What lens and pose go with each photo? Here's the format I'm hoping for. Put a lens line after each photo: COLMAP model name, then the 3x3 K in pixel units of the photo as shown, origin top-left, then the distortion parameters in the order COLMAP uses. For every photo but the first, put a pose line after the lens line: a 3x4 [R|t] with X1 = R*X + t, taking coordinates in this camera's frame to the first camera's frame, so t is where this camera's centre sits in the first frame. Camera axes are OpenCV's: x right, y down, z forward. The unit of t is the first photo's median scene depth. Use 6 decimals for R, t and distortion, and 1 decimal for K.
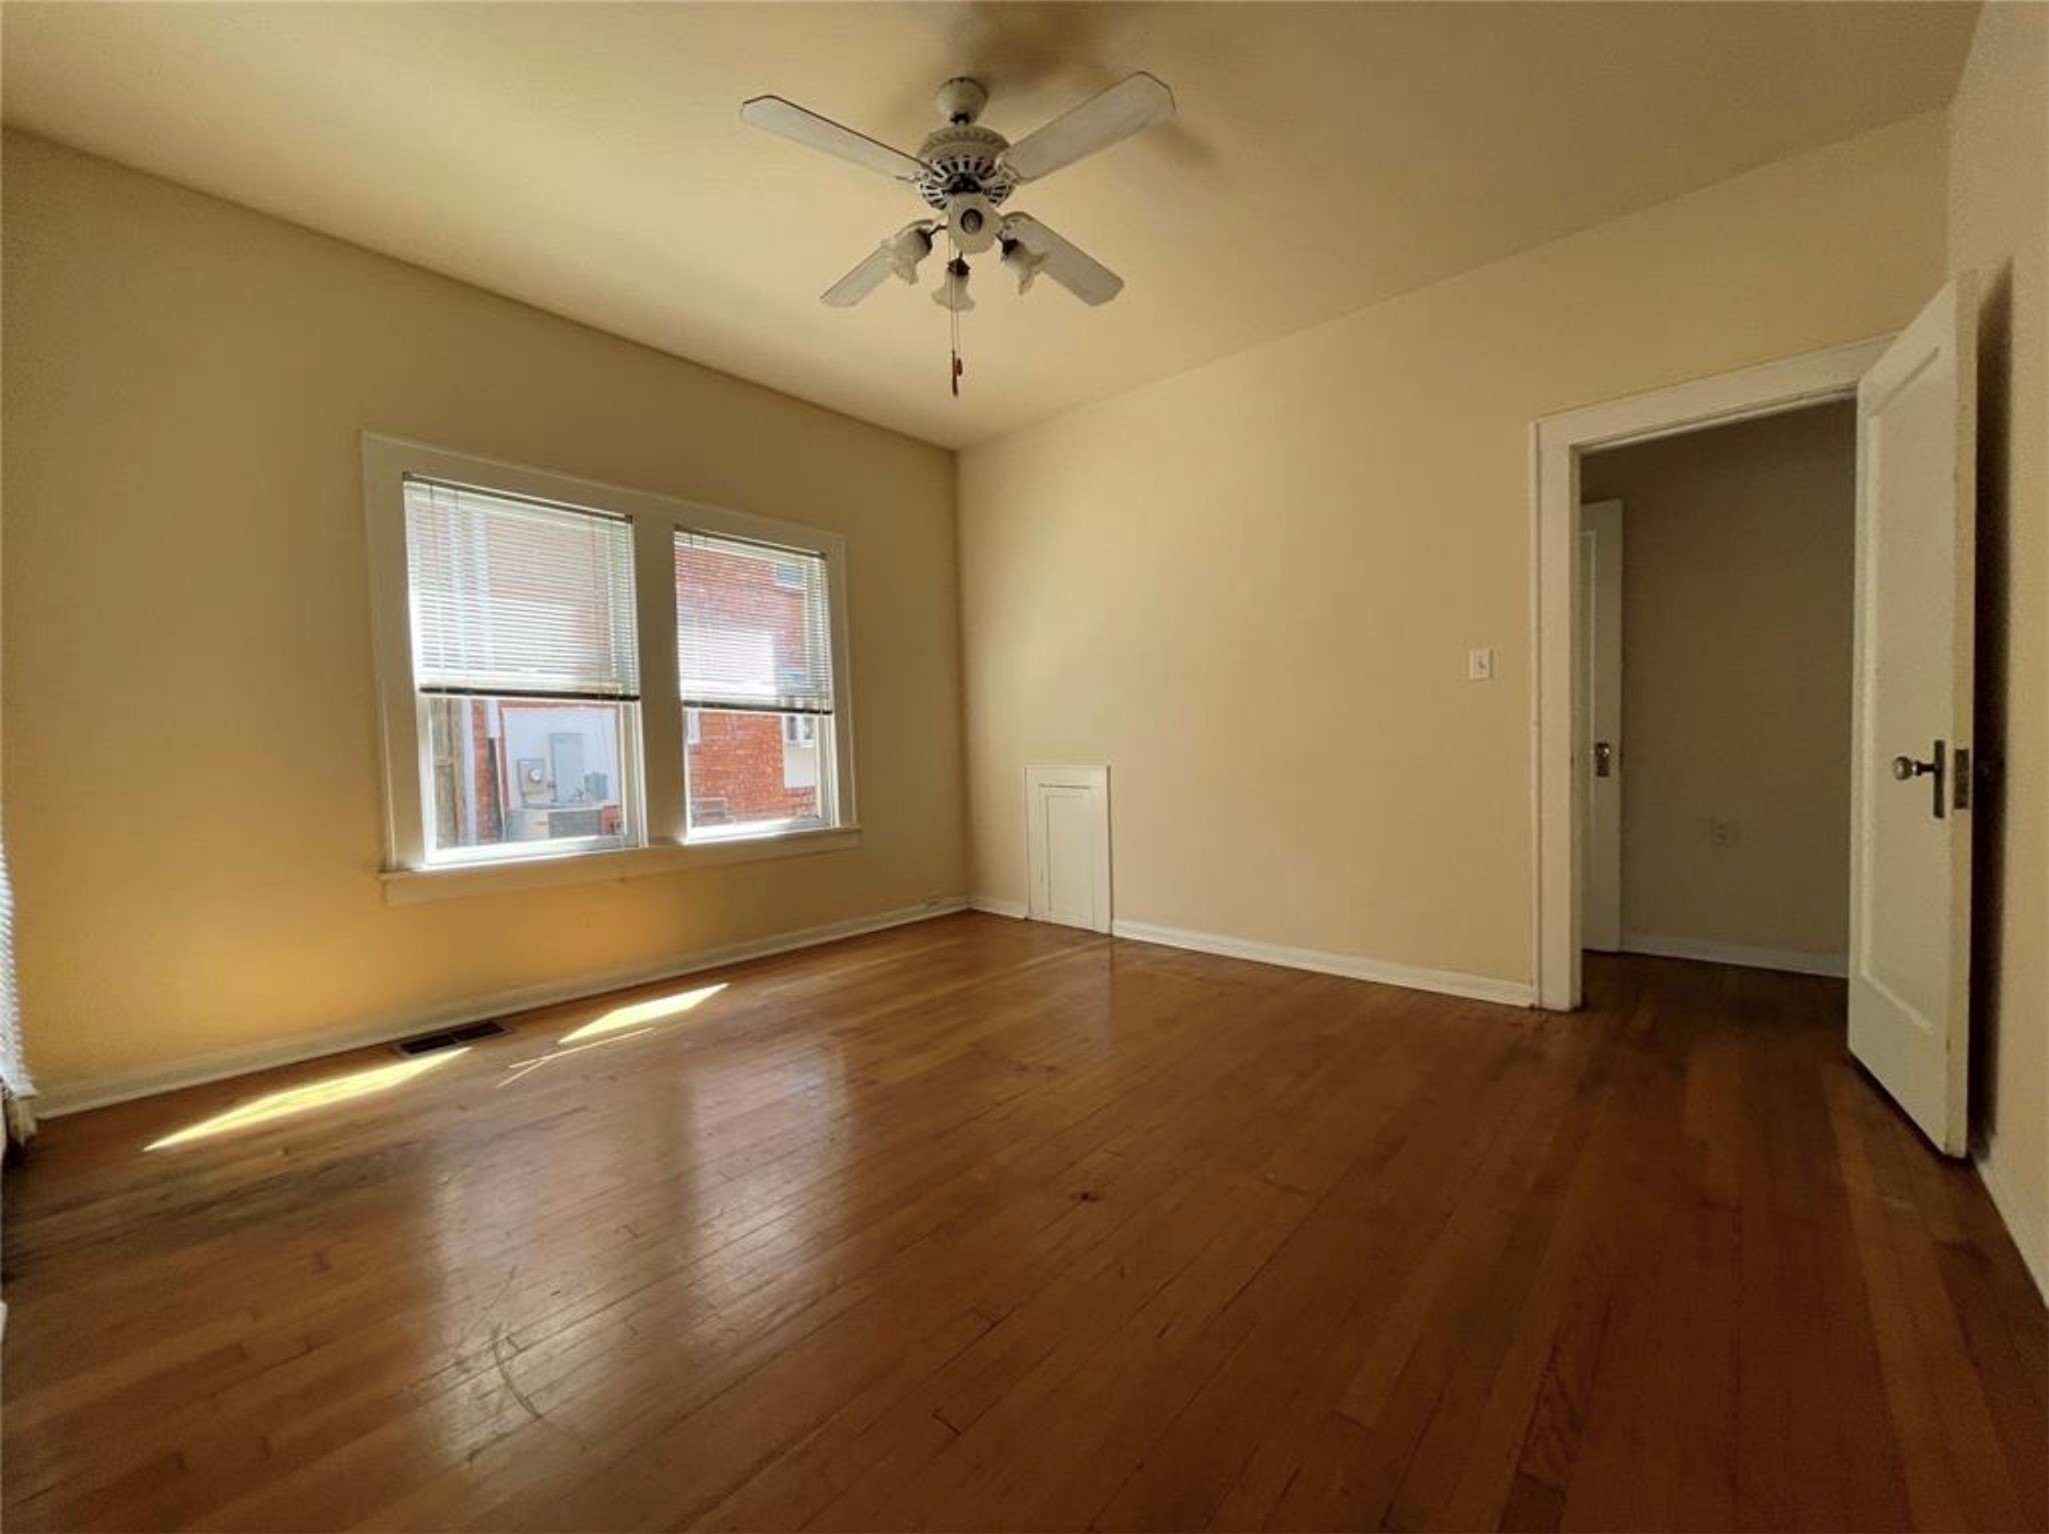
lens RADIAL K [[811.6, 0, 1024.5], [0, 811.6, 767.0], [0, 0, 1]] dist [-0.001039, -0.000114]
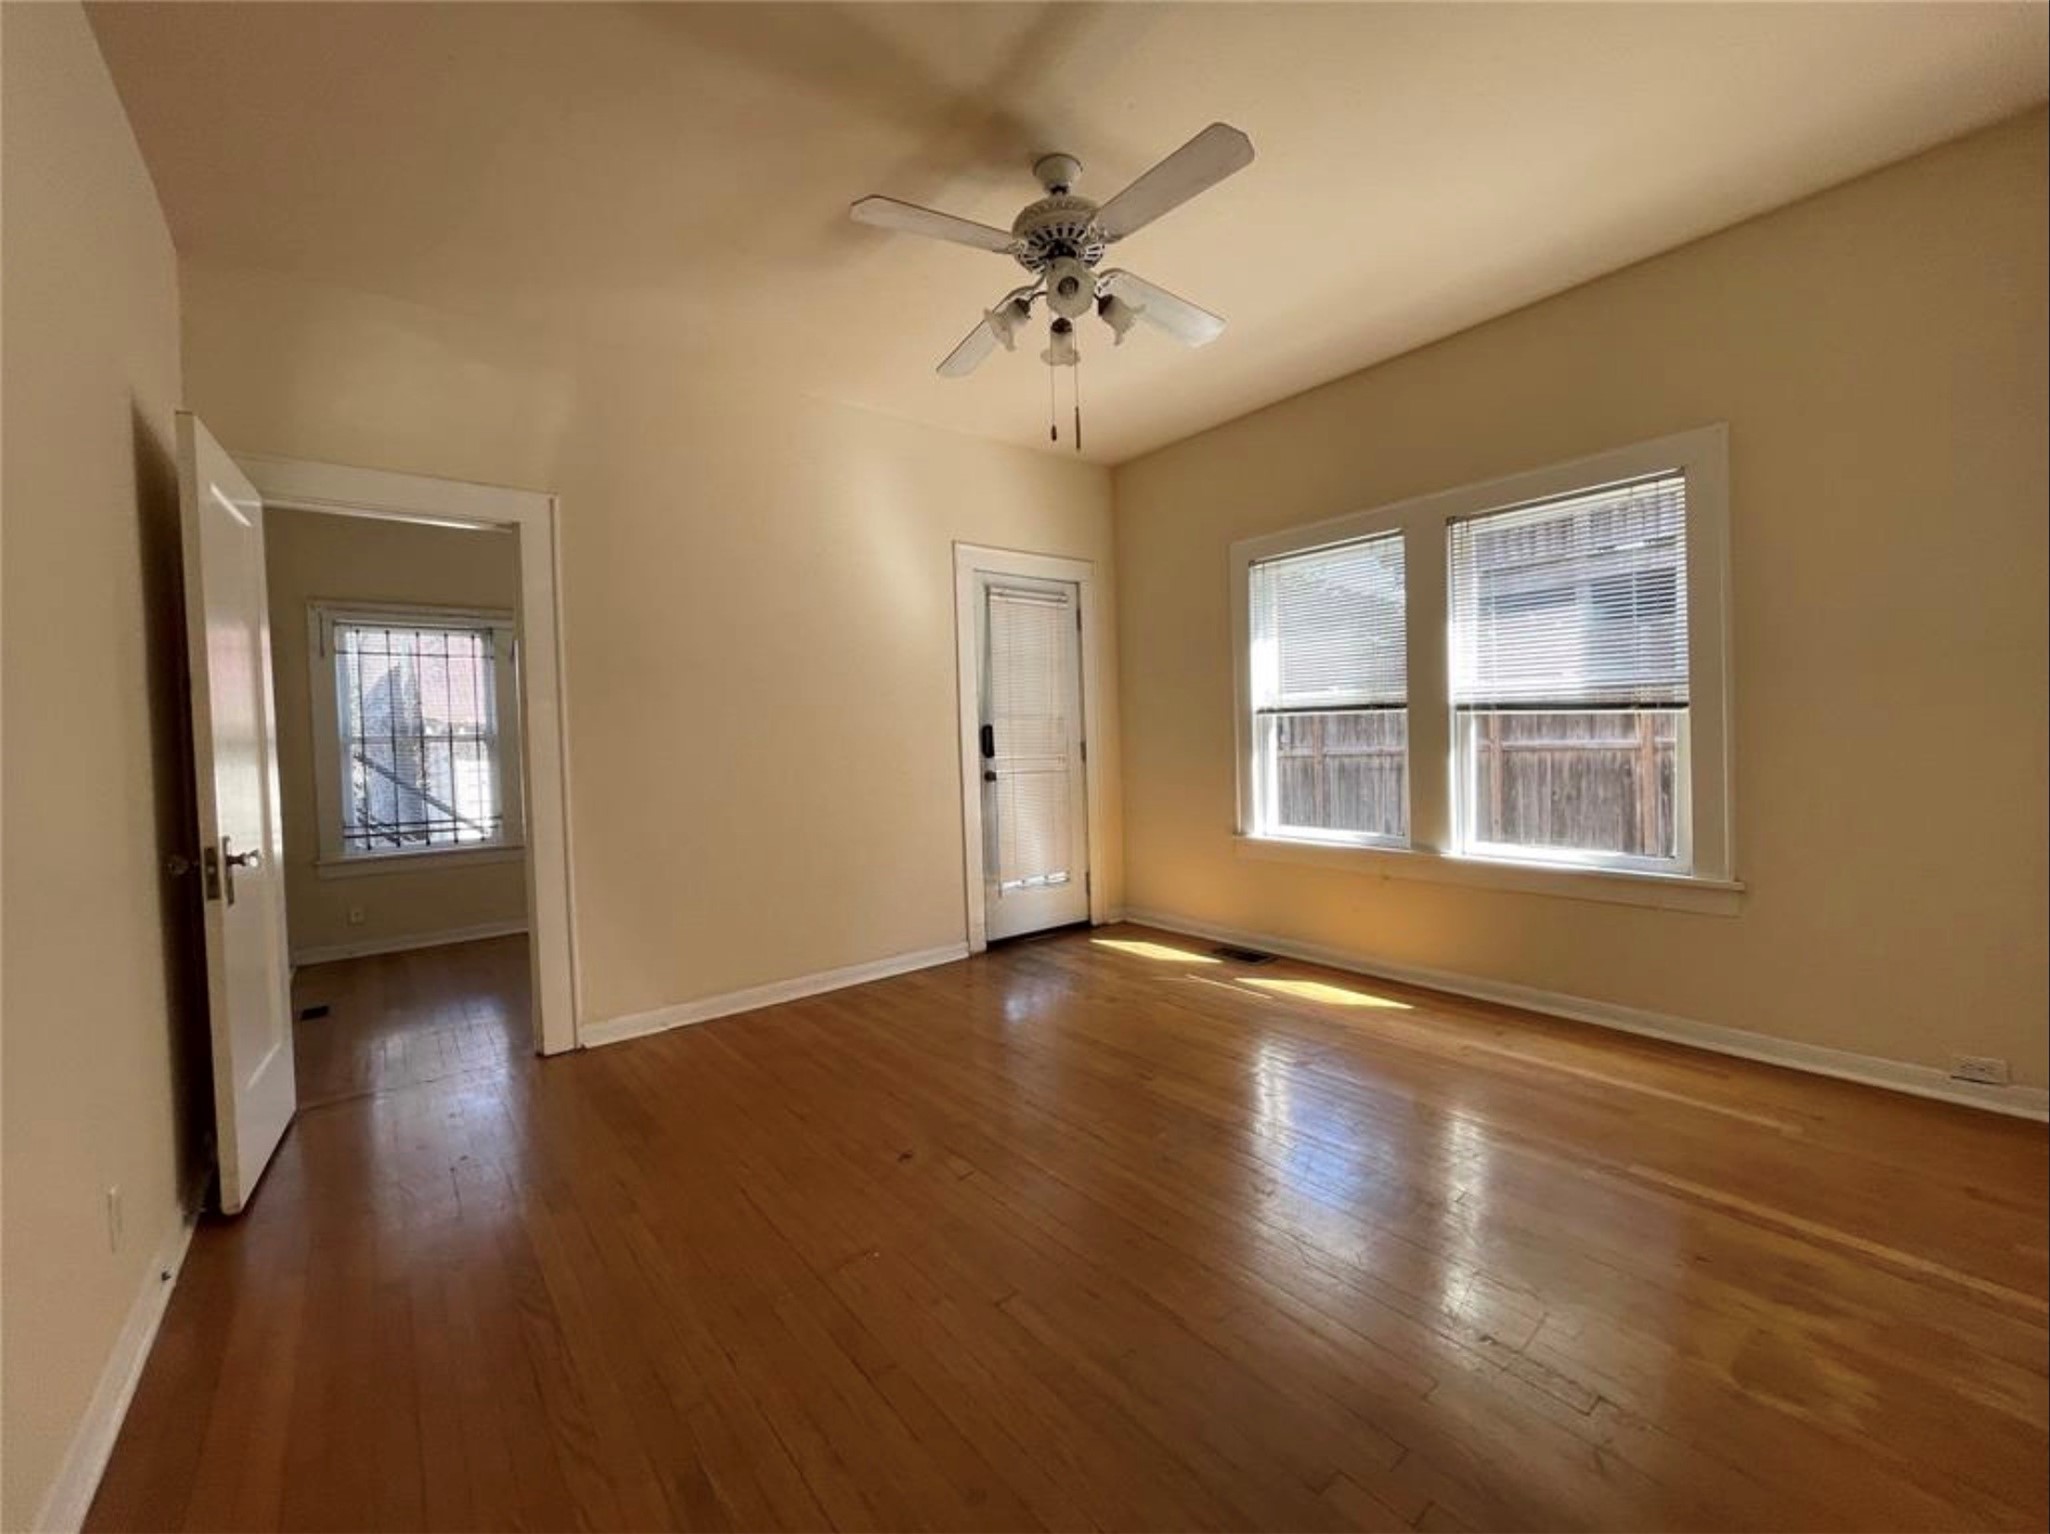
lens RADIAL K [[832.9, 0, 1038.9], [0, 832.9, 767.4], [0, 0, 1]] dist [0.001491, 0.000387]
pose [[-0.157016, 0.049758, -0.986342, 0.747655], [-0.007058, 0.998648, 0.051502, -0.067969], [0.987571, 0.015048, -0.156453, 0.833959]]
